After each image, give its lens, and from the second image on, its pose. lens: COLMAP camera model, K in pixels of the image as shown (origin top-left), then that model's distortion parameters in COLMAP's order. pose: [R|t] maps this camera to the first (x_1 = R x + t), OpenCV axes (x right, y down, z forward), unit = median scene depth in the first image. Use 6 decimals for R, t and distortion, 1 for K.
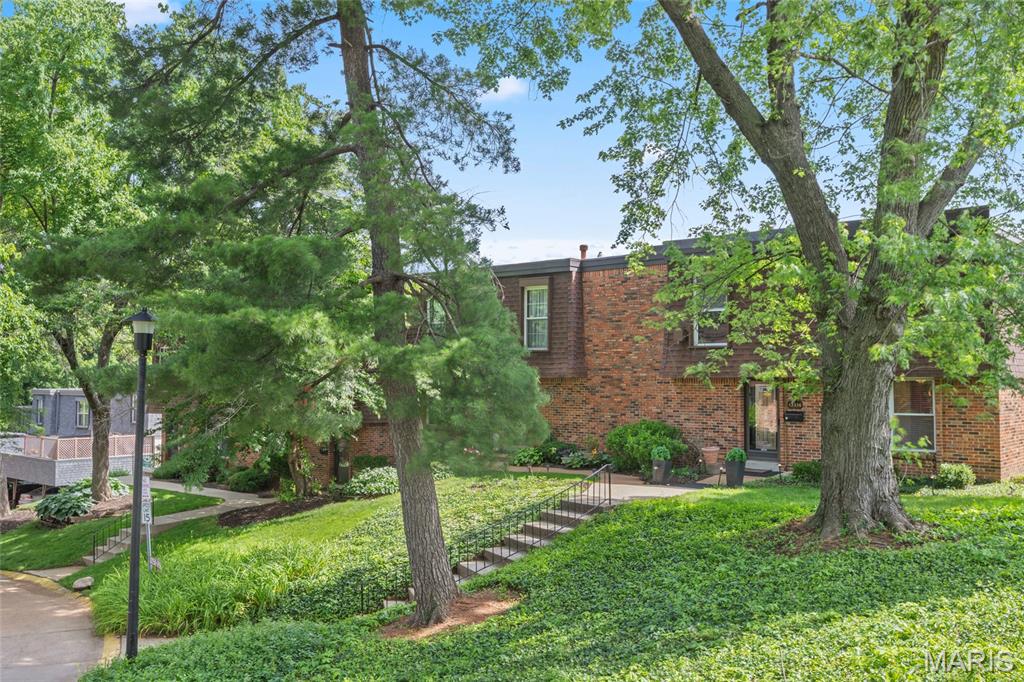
lens RADIAL K [[927.2, 0, 508.6], [0, 927.2, 350.9], [0, 0, 1]] dist [0.016911, 0.000000]
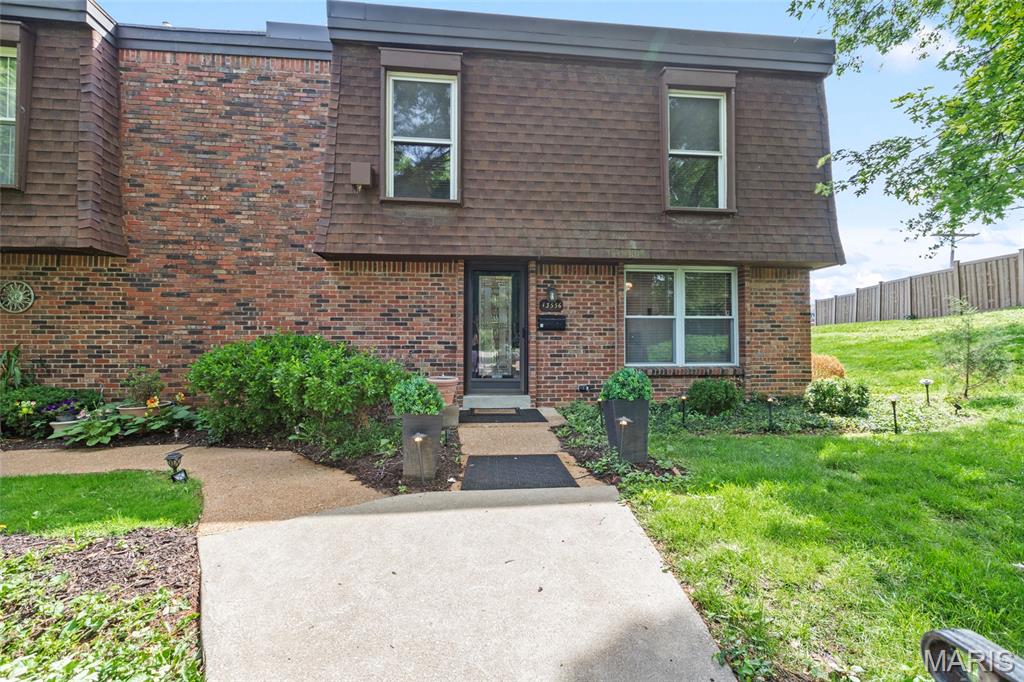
lens RADIAL K [[461.2, 0, 515.3], [0, 461.2, 337.5], [0, 0, 1]] dist [-0.009122, 0.007422]
pose [[0.674651, 0.013262, 0.738018, 0.043912], [-0.019343, 0.999813, -0.000284, 0.071513], [-0.737884, -0.014085, 0.674781, 0.700238]]
